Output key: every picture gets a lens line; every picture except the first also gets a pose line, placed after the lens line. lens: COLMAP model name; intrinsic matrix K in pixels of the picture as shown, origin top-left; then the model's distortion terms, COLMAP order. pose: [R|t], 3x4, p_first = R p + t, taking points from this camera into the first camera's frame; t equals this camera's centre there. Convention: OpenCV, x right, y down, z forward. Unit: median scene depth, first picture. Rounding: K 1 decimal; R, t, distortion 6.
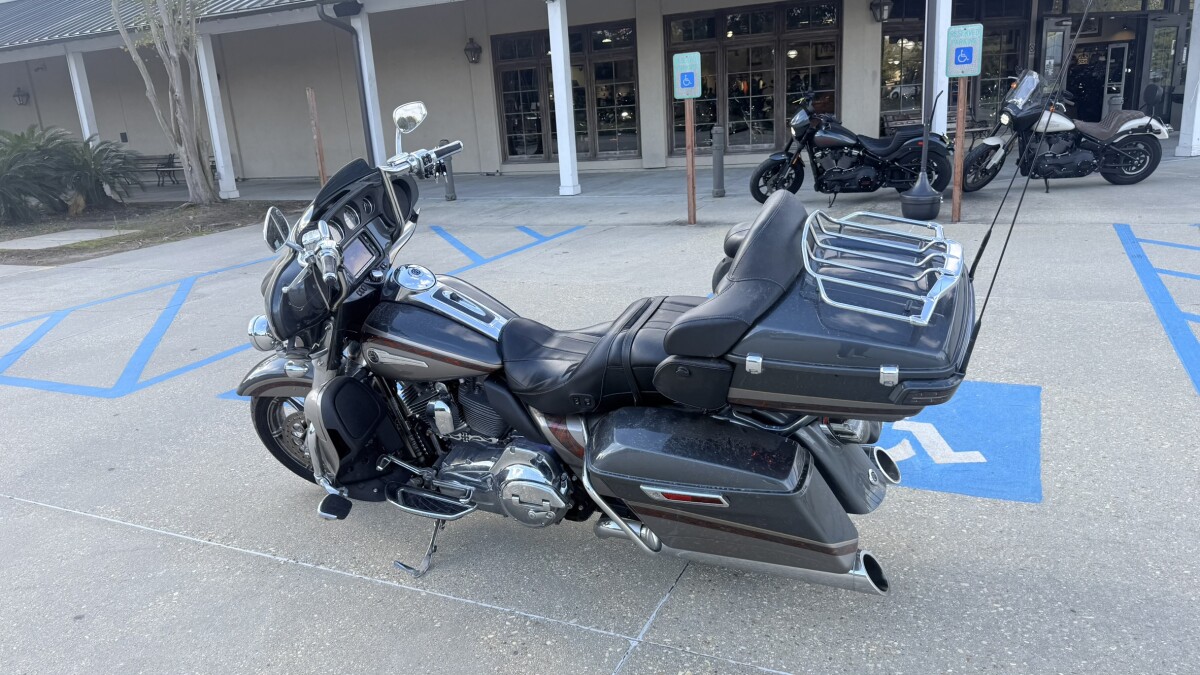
lens RADIAL K [[796.8, 0, 585.2], [0, 796.8, 335.4], [0, 0, 1]] dist [-0.022692, -0.002462]
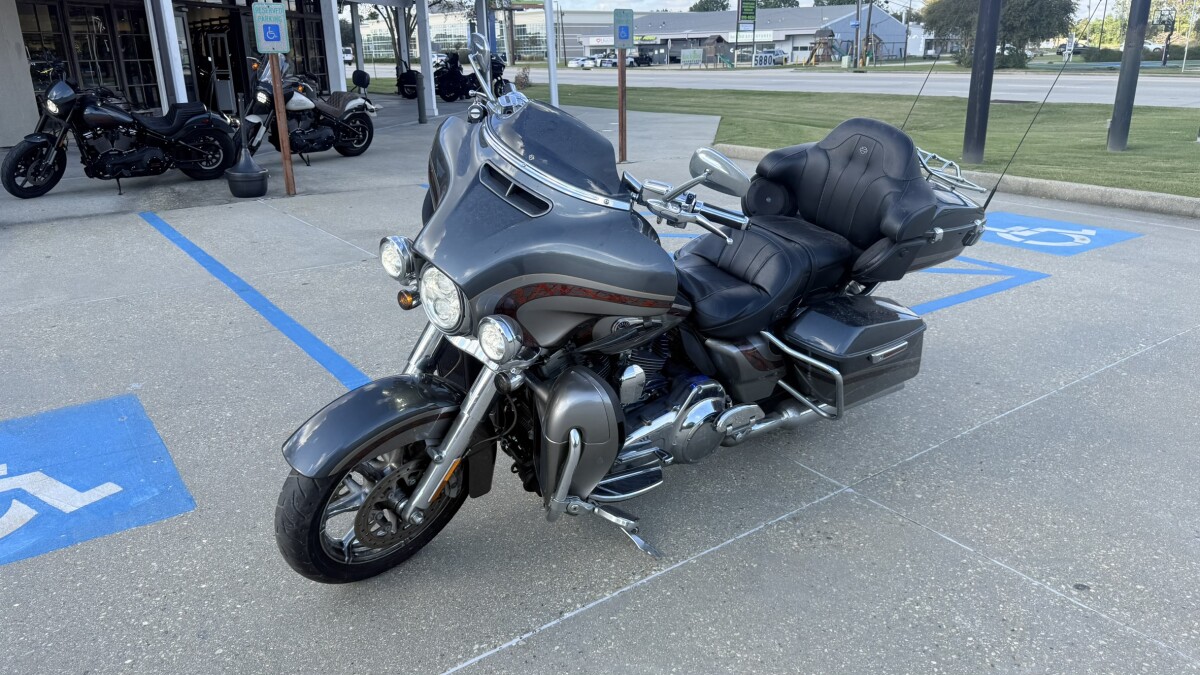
lens RADIAL K [[796.8, 0, 585.2], [0, 796.8, 335.4], [0, 0, 1]] dist [-0.022692, -0.002462]
pose [[0.509927, -0.220043, 0.831598, -0.196364], [0.206481, 0.969777, 0.129994, -0.016689], [-0.835069, 0.105422, 0.539950, 0.112188]]
